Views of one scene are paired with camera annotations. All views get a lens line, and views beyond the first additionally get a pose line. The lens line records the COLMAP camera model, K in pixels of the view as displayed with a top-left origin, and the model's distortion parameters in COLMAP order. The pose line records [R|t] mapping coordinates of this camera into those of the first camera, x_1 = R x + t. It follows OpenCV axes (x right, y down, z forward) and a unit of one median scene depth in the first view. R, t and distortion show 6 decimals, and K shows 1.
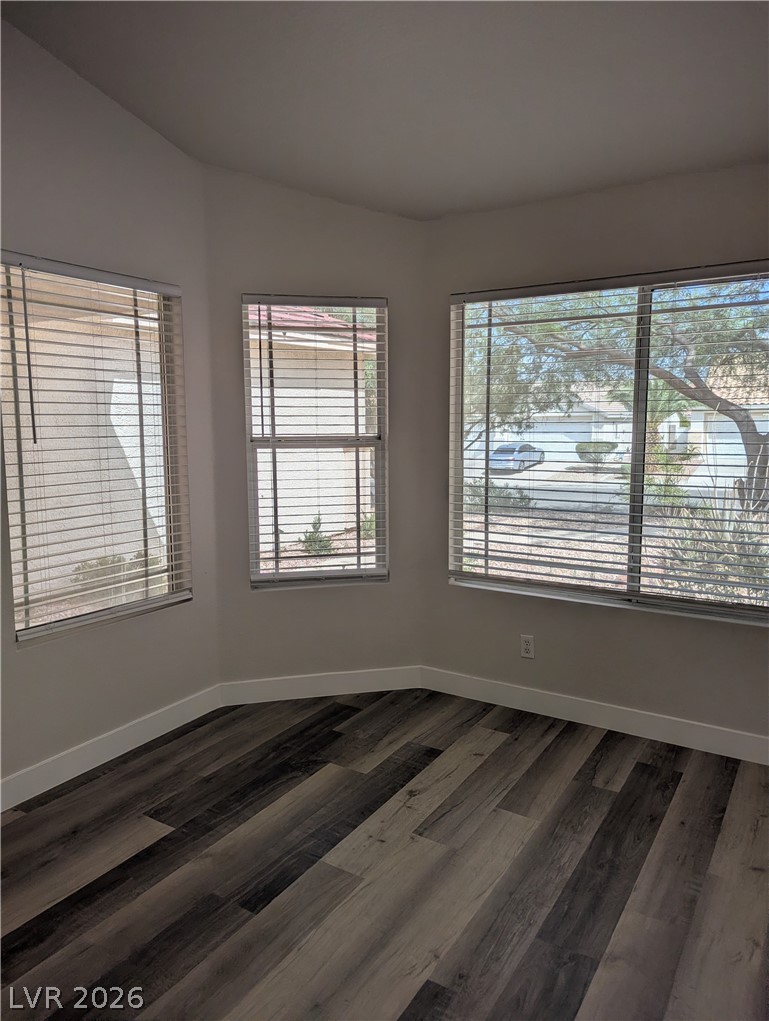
lens RADIAL K [[720.8, 0, 384.5], [0, 720.8, 510.5], [0, 0, 1]] dist [0.052466, -0.054186]
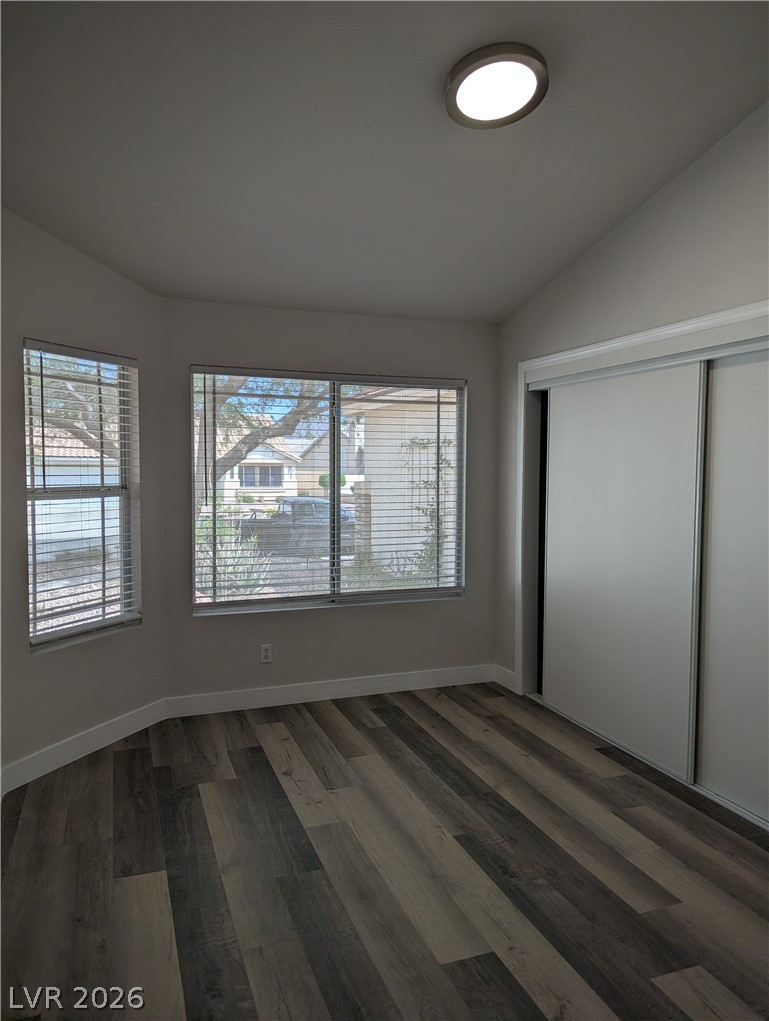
lens RADIAL K [[722.2, 0, 382.5], [0, 722.2, 523.4], [0, 0, 1]] dist [0.063025, -0.049031]
pose [[0.609396, -0.058628, 0.790695, -0.737250], [0.094301, 0.995543, 0.001138, -0.018211], [-0.787238, 0.073870, 0.612209, 0.076808]]
